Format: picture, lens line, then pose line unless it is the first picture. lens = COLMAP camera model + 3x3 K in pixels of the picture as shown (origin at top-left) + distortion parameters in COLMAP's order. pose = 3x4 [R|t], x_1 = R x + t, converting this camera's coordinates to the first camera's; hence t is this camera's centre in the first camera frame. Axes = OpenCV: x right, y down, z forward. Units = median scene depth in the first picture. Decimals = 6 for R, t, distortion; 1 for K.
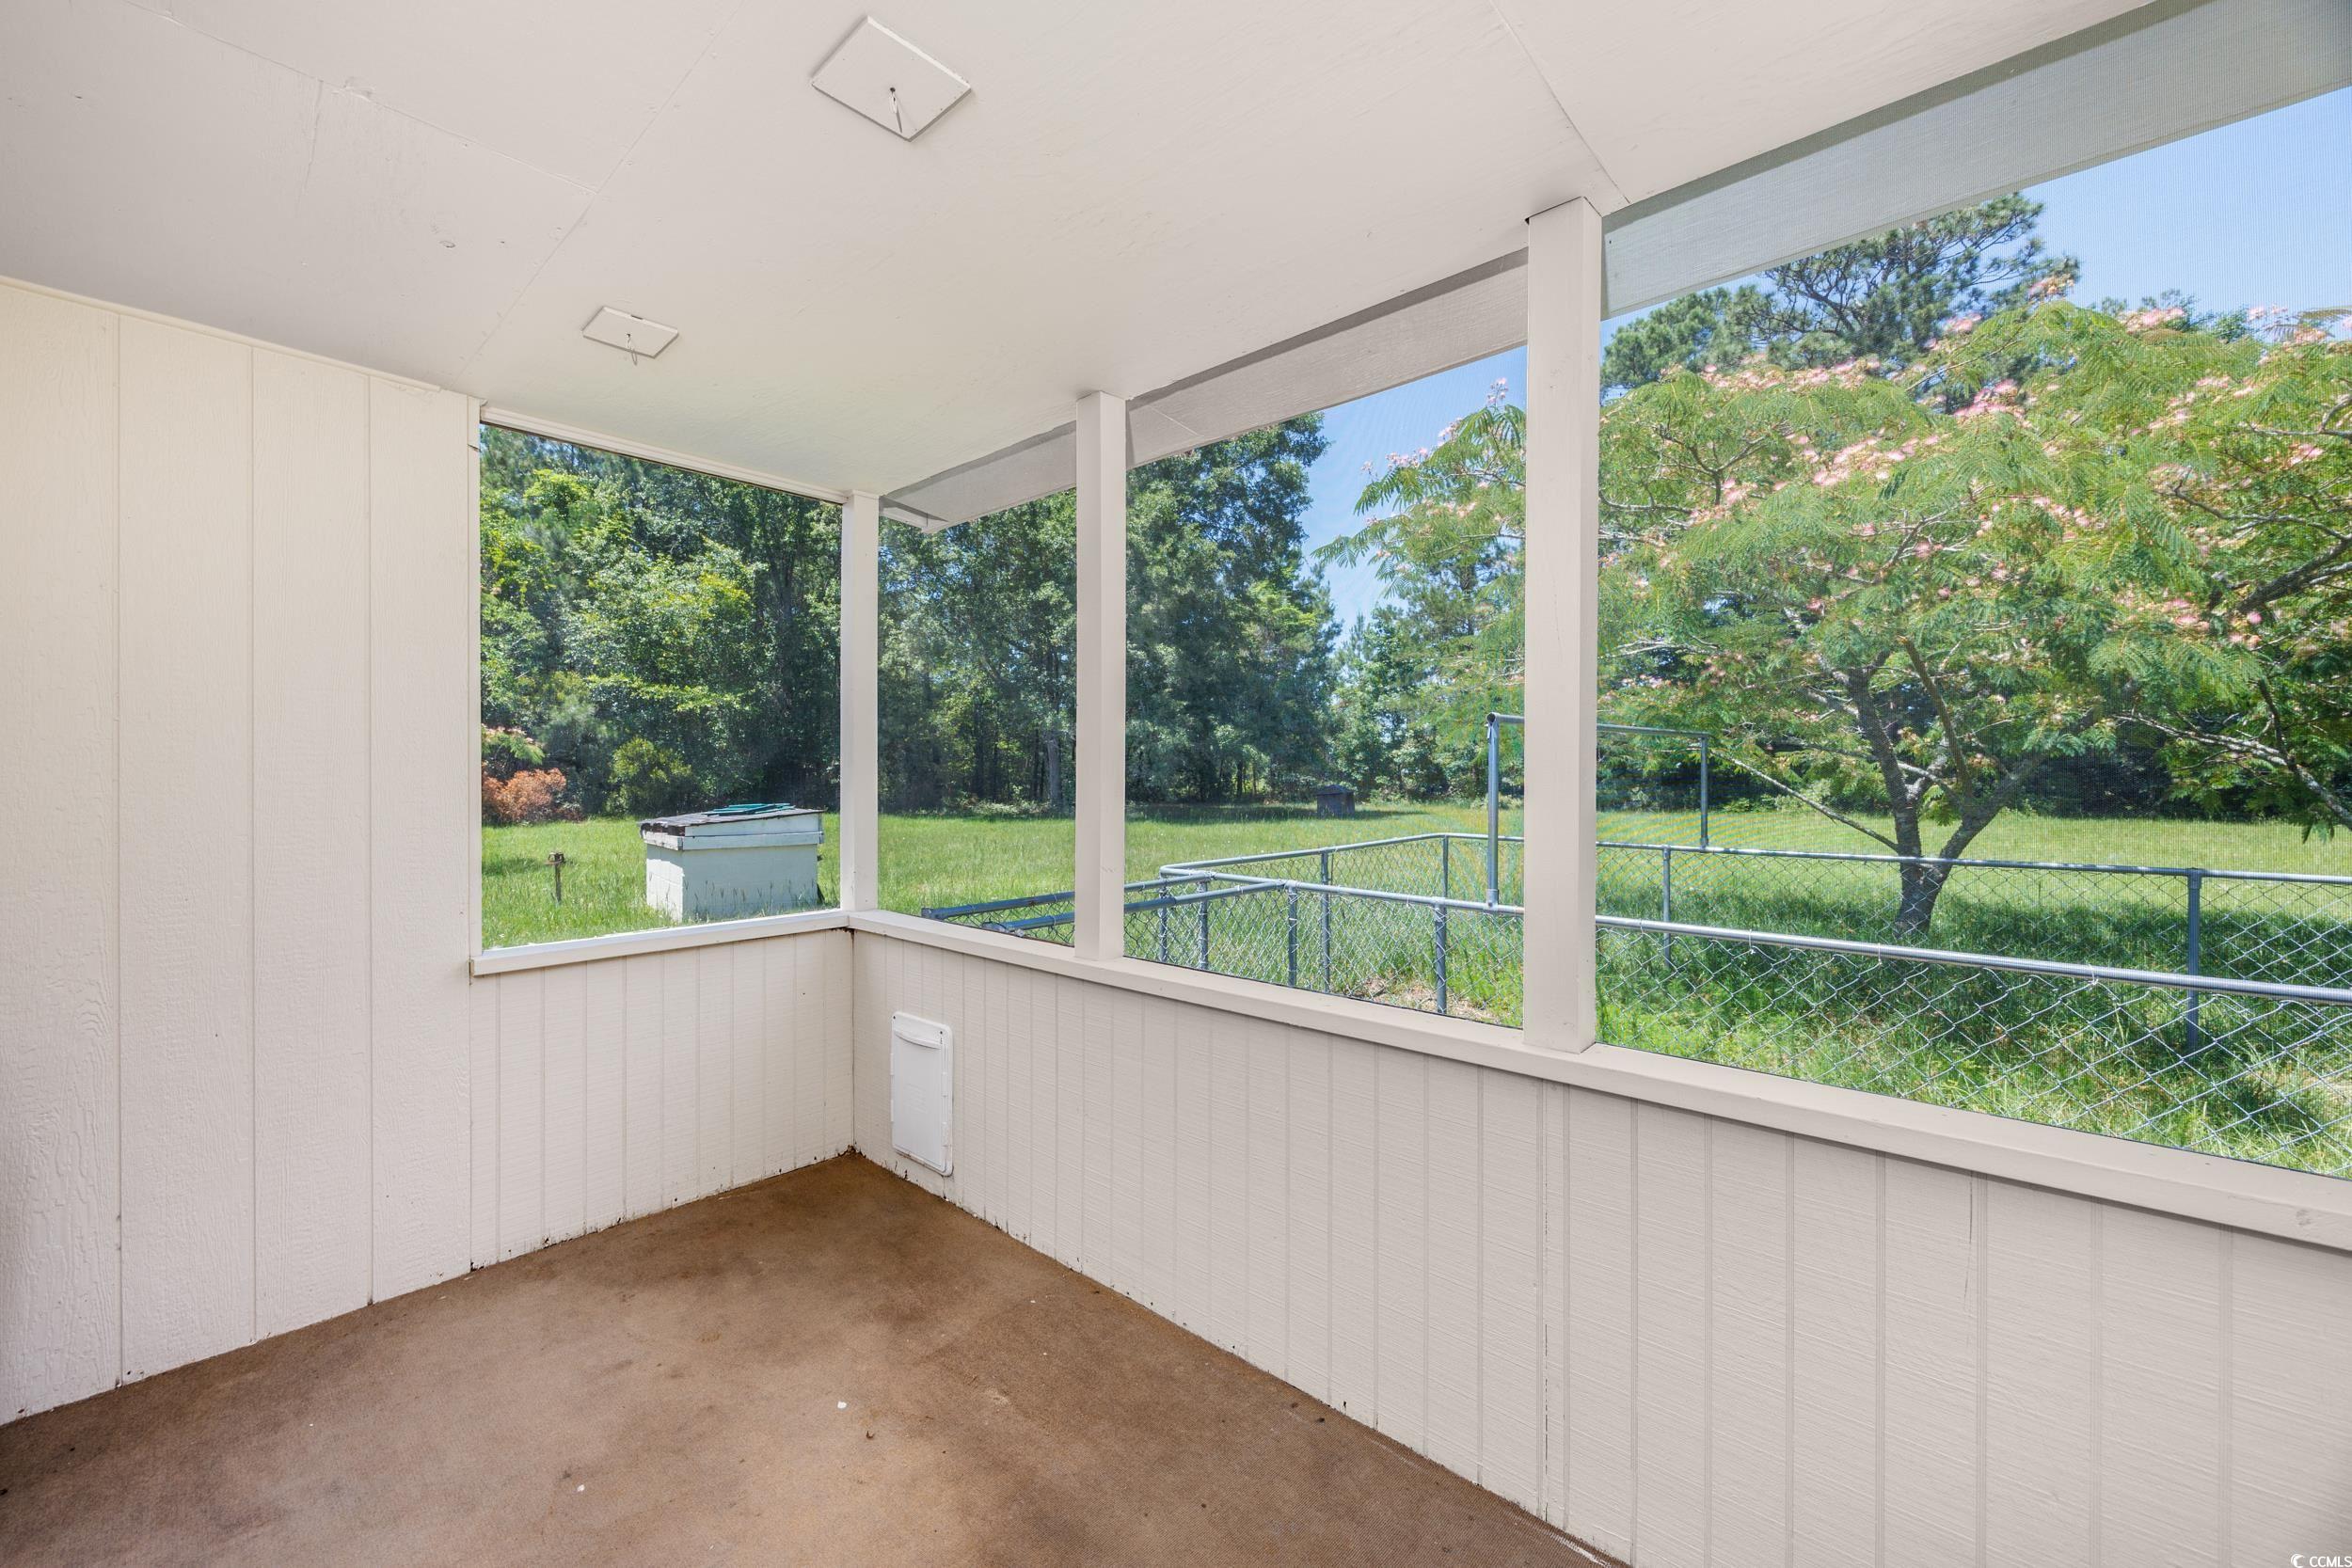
lens RADIAL K [[922.9, 0, 1193.2], [0, 922.9, 783.2], [0, 0, 1]] dist [-0.001355, 0.000250]
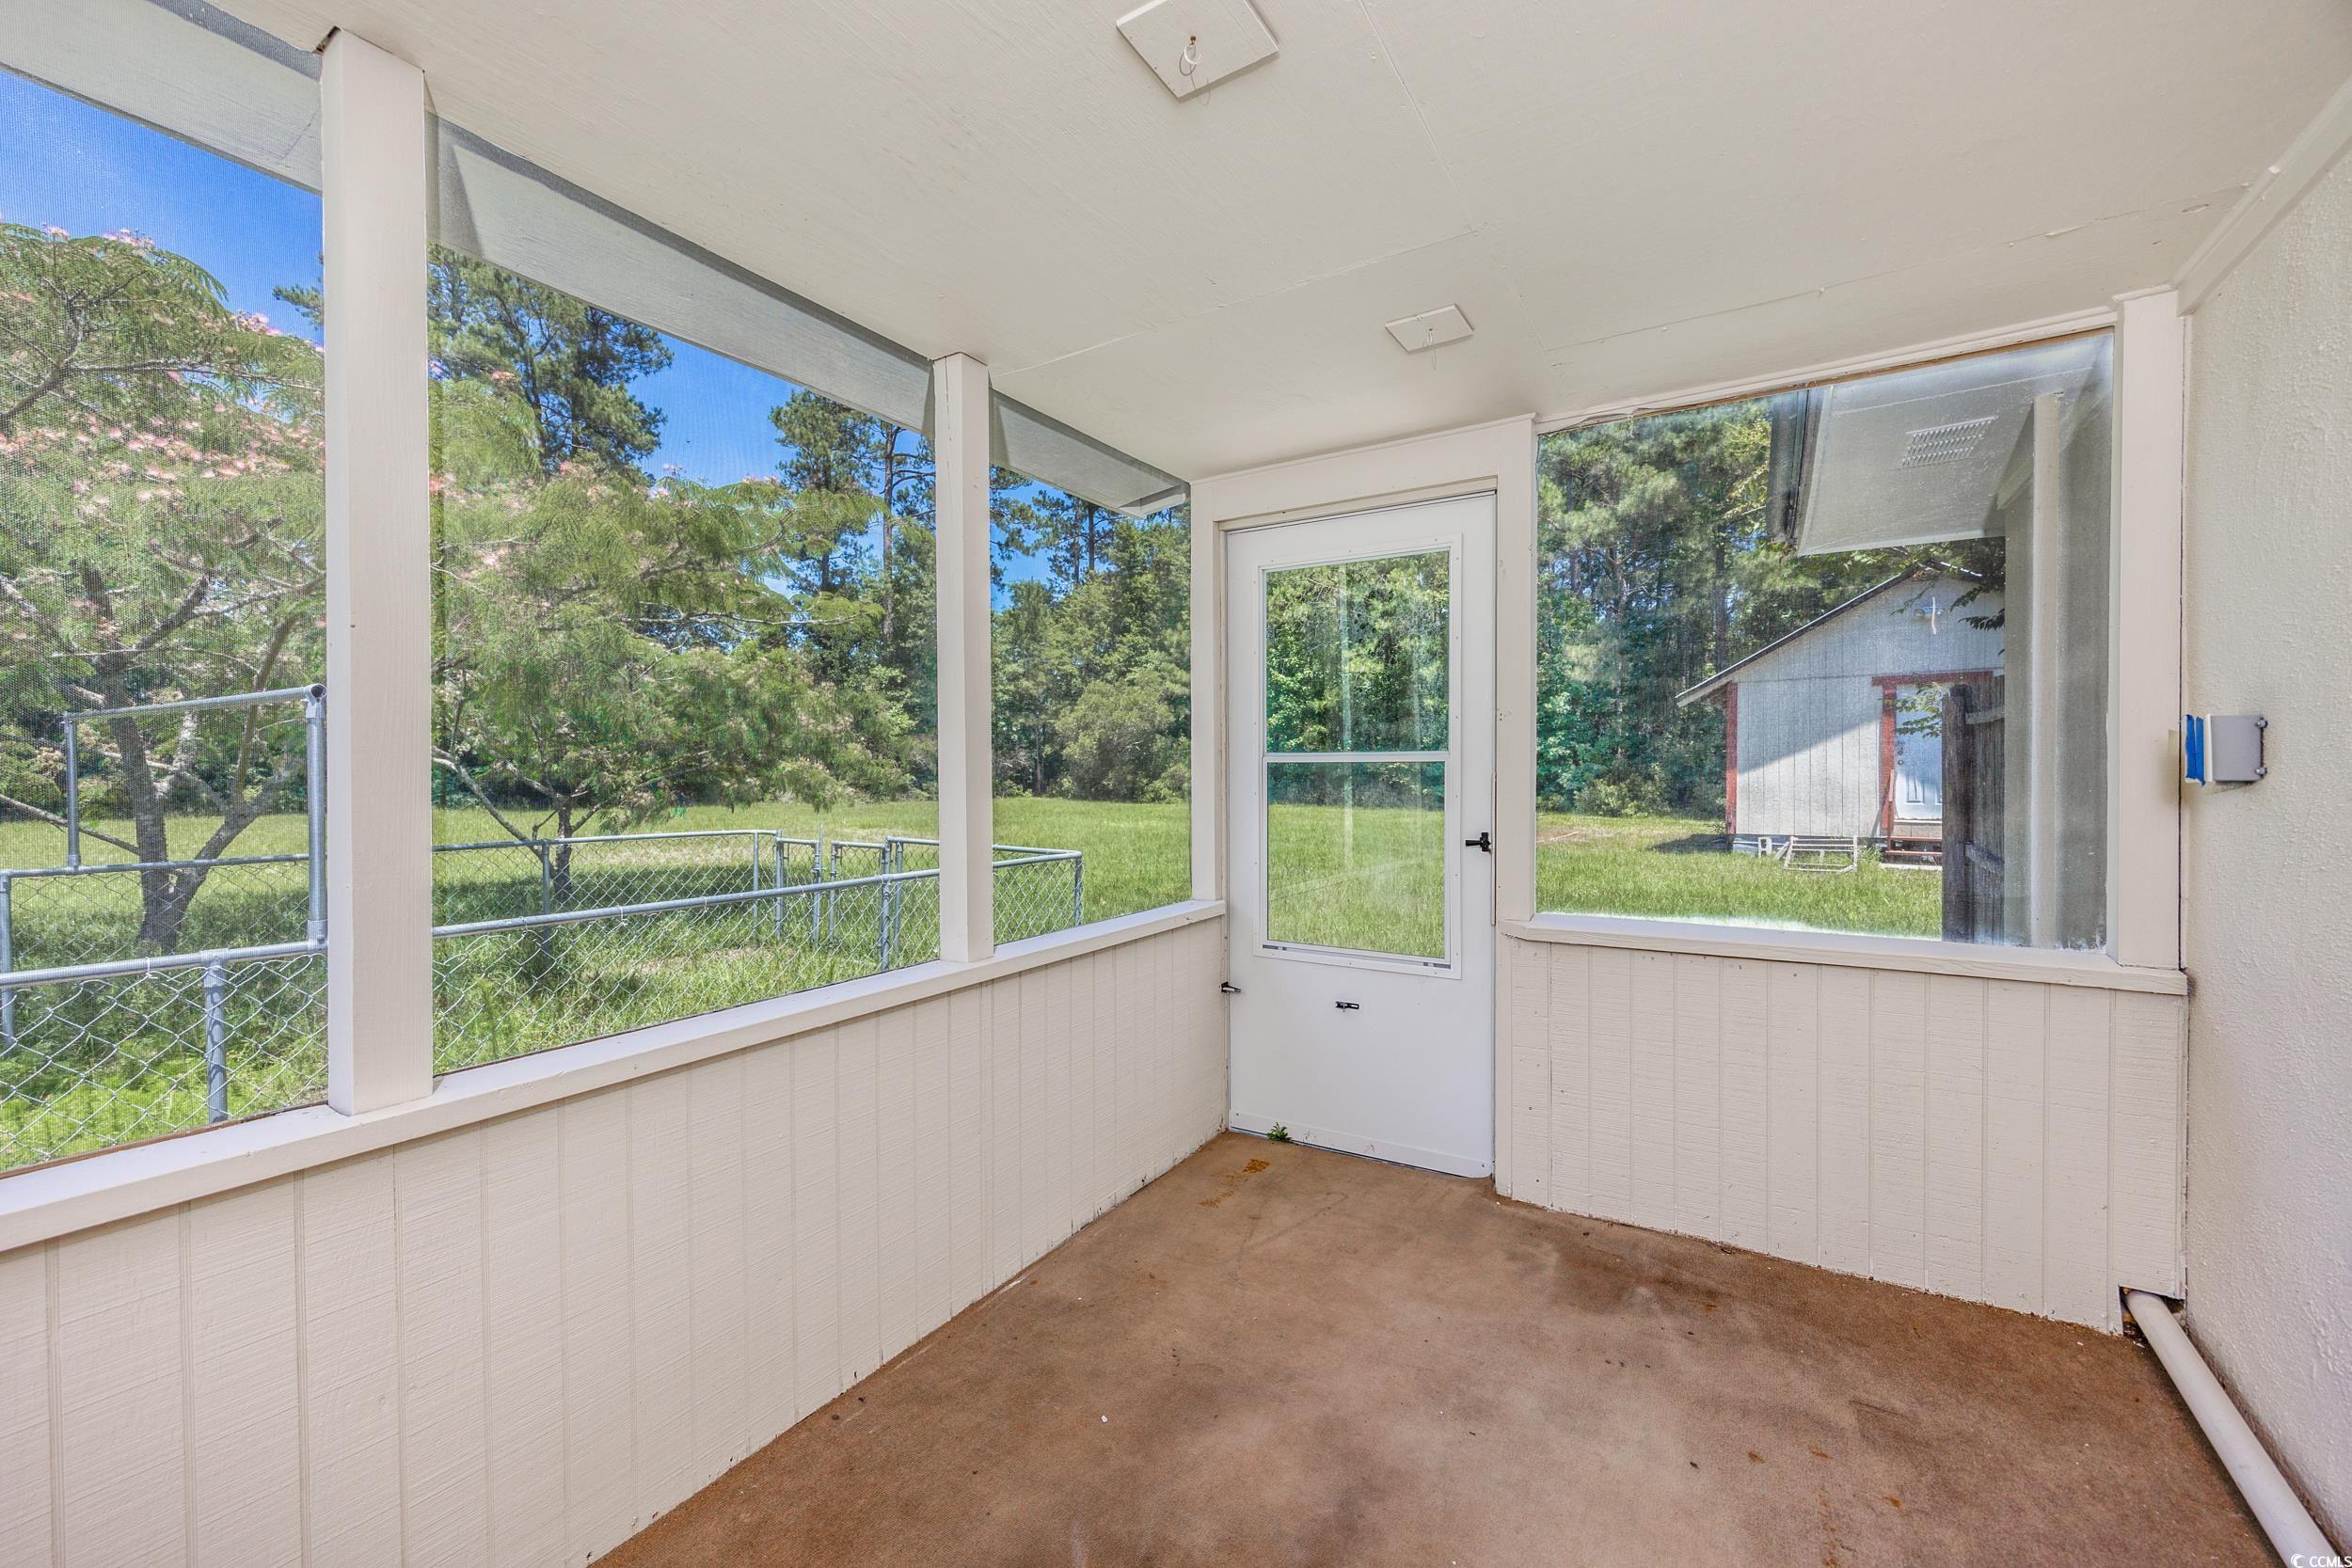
lens RADIAL K [[922.9, 0, 1177.4], [0, 922.9, 783.1], [0, 0, 1]] dist [-0.001355, 0.000250]
pose [[-0.157989, -0.017054, 0.987294, -0.261635], [0.010290, 0.999768, 0.018916, -0.001035], [-0.987387, 0.013148, -0.157777, 0.232378]]
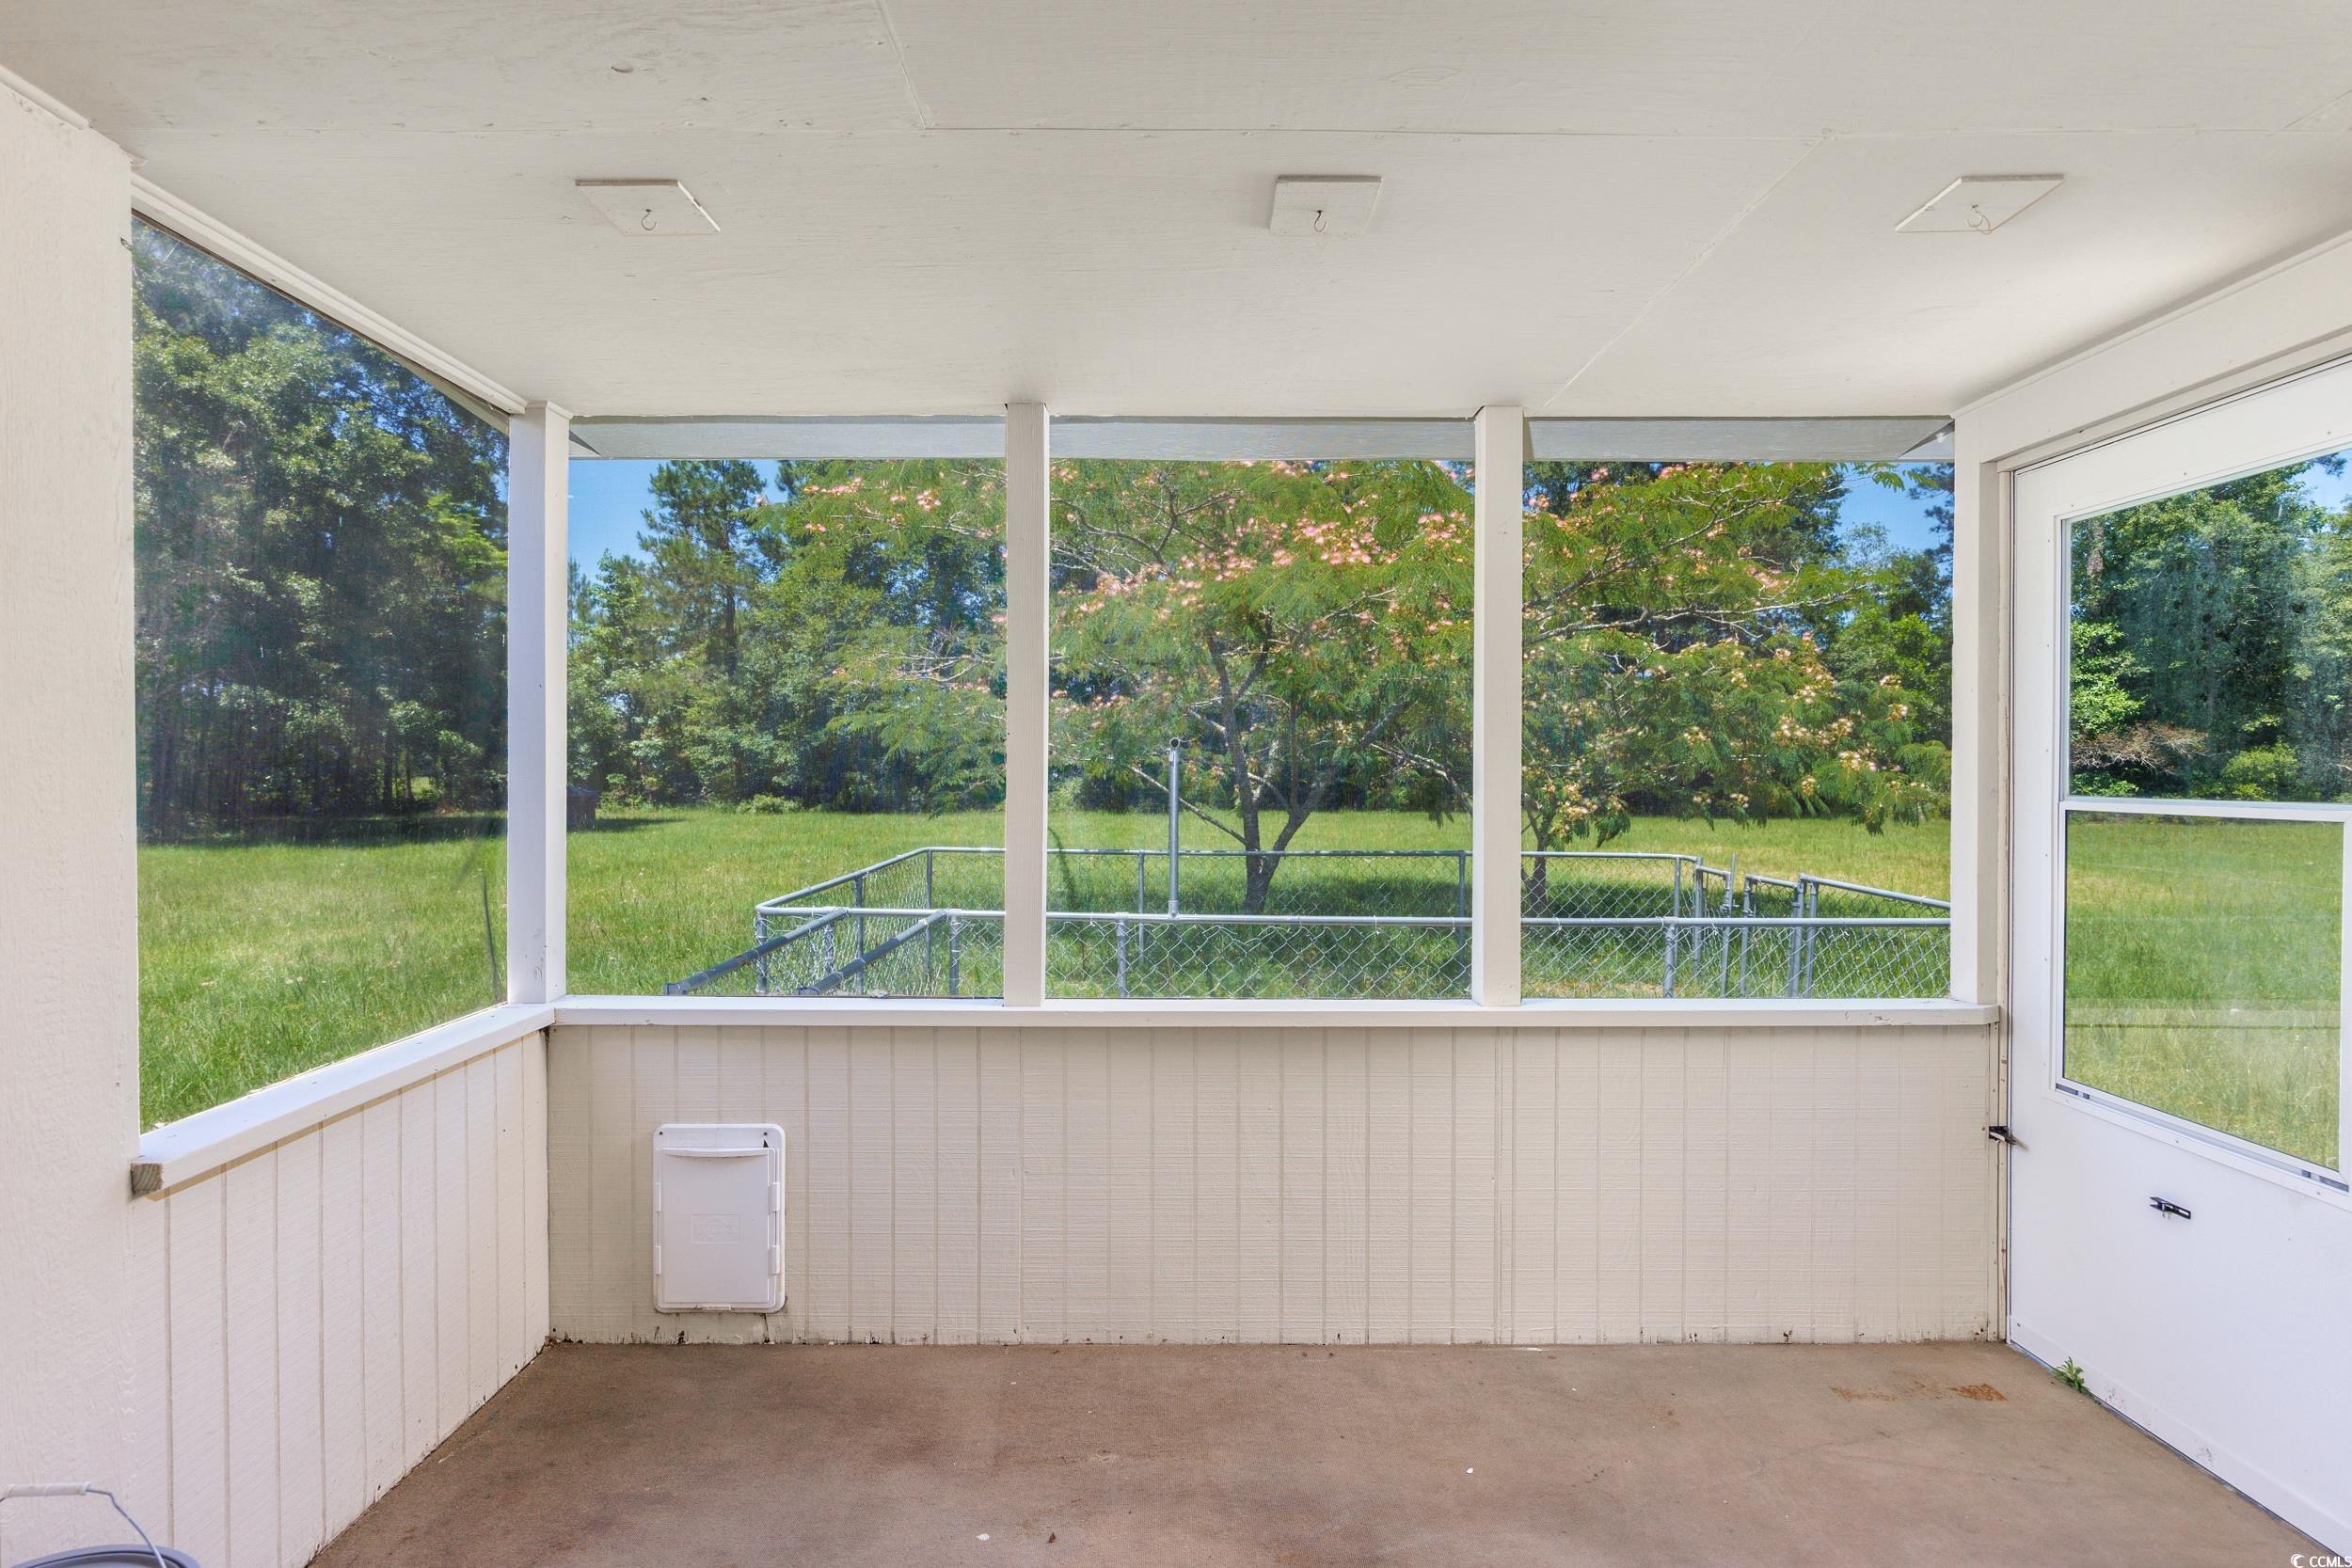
lens RADIAL K [[1079.6, 0, 1176.4], [0, 1079.6, 783.3], [0, 0, 1]] dist [-0.004583, 0.000608]
pose [[0.730988, -0.004517, 0.682375, -0.273599], [0.001251, 0.999985, 0.005279, -0.014470], [-0.682389, -0.003005, 0.730983, 0.036480]]
